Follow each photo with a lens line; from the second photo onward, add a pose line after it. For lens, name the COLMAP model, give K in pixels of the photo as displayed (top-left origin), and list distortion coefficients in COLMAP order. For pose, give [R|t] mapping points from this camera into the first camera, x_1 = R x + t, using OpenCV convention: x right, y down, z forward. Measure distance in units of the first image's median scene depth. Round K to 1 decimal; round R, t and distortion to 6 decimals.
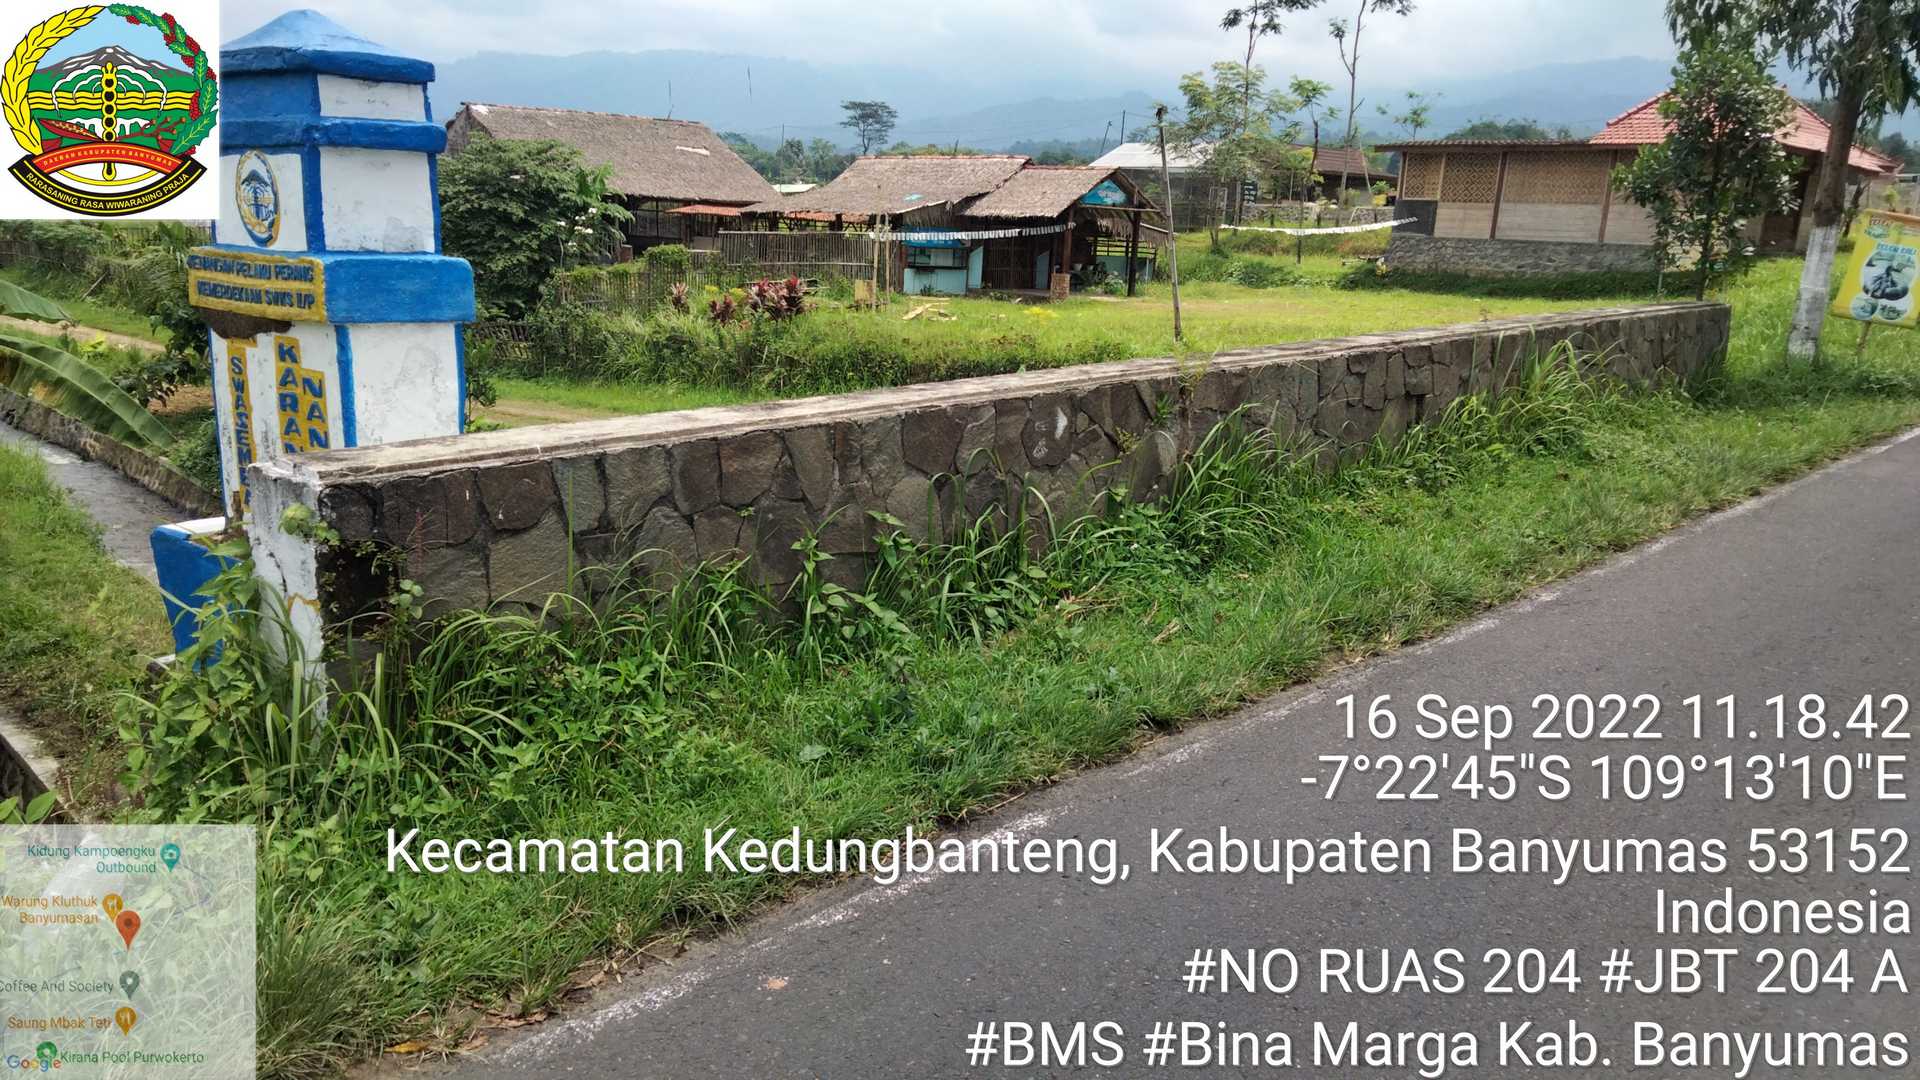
lens RADIAL K [[1379.5, 0, 934.7], [0, 1379.5, 563.7], [0, 0, 1]] dist [0.038985, -0.033827]
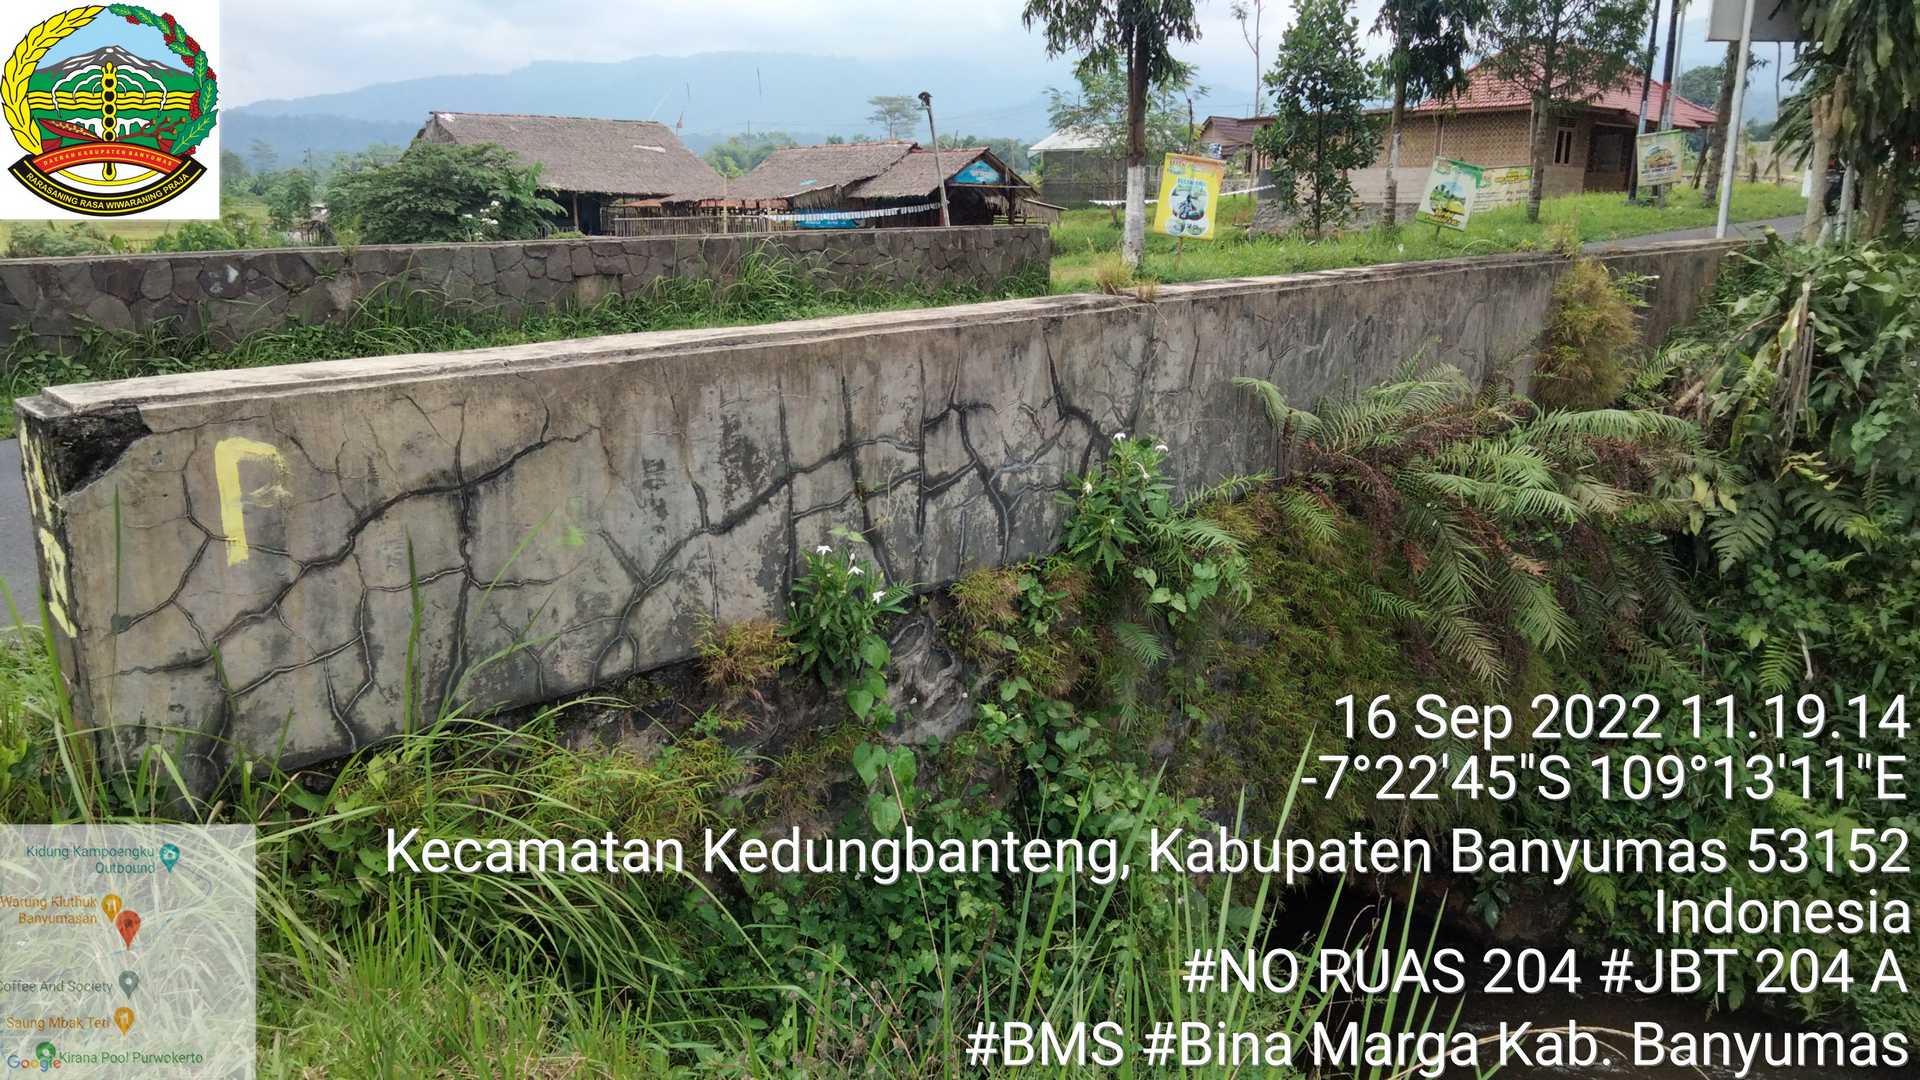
lens RADIAL K [[1440.8, 0, 865.5], [0, 1440.8, 443.0], [0, 0, 1]] dist [0.038944, -0.001525]
pose [[0.996410, -0.018390, -0.082639, 0.119693], [0.011238, 0.996215, -0.086198, 0.032080], [0.083912, 0.084960, 0.992845, -0.085174]]
